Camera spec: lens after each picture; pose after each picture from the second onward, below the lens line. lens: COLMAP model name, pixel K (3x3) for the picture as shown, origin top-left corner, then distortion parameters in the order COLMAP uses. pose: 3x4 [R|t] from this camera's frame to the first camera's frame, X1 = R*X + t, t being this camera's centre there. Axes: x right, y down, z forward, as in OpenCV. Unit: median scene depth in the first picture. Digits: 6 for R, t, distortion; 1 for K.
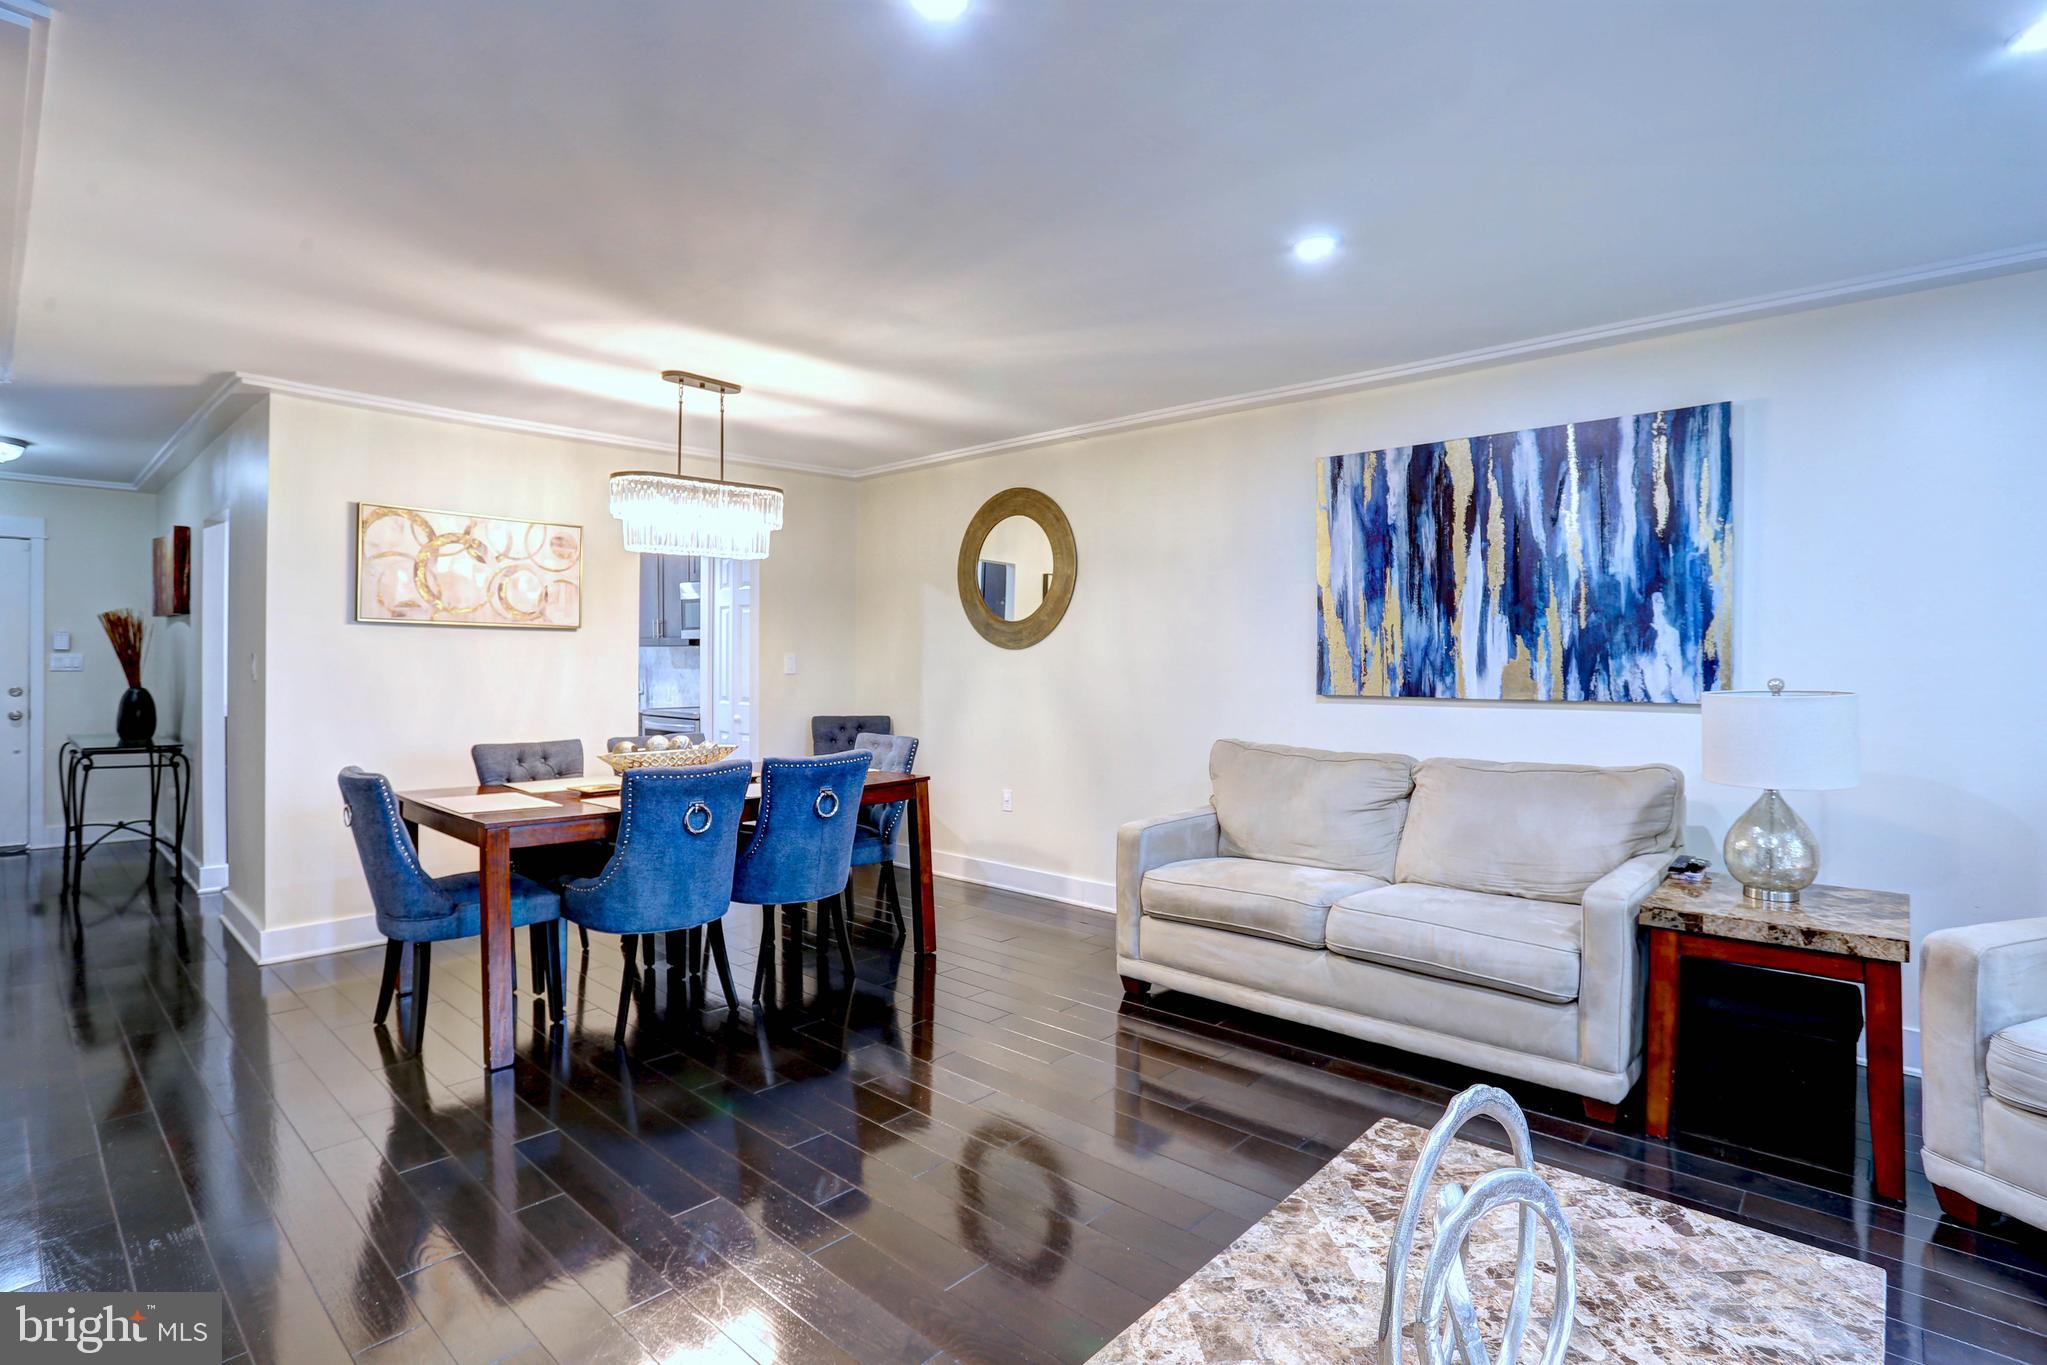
lens RADIAL K [[1026.6, 0, 1011.2], [0, 1026.6, 660.8], [0, 0, 1]] dist [-0.075979, 0.041740]
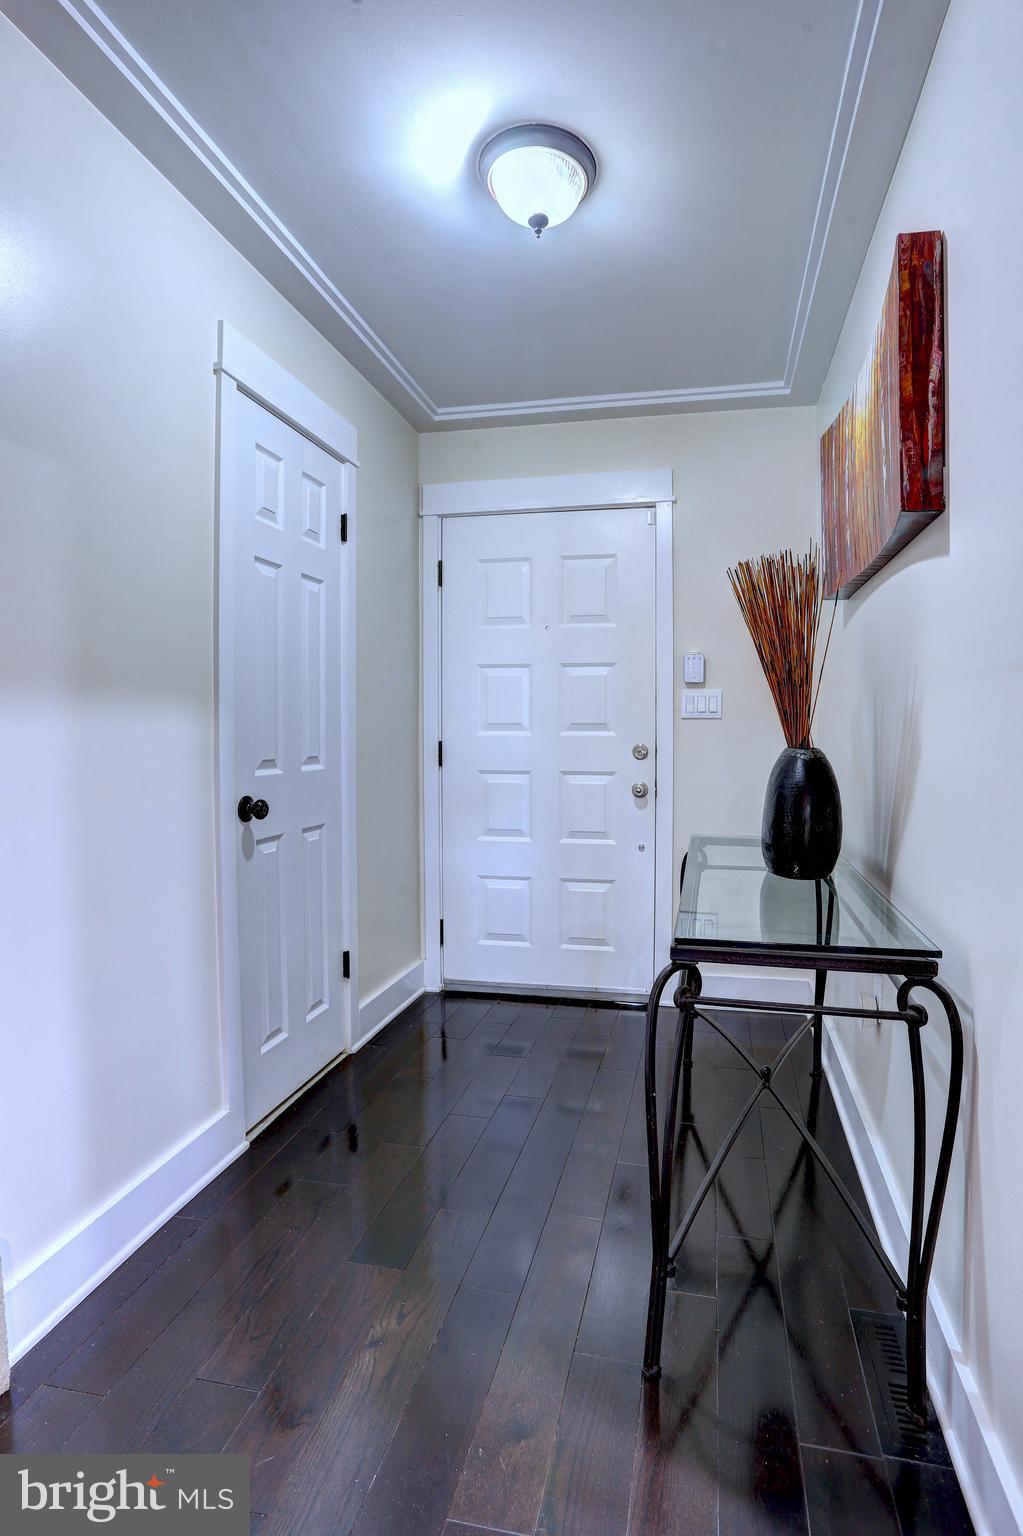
lens RADIAL K [[770.3, 0, 513.4], [0, 770.3, 736.1], [0, 0, 1]] dist [-0.075979, 0.041740]
pose [[0.487799, 0.002584, -0.872952, -0.837292], [0.006601, 0.999956, 0.006649, 0.023365], [0.872931, -0.009006, 0.487760, 0.934831]]
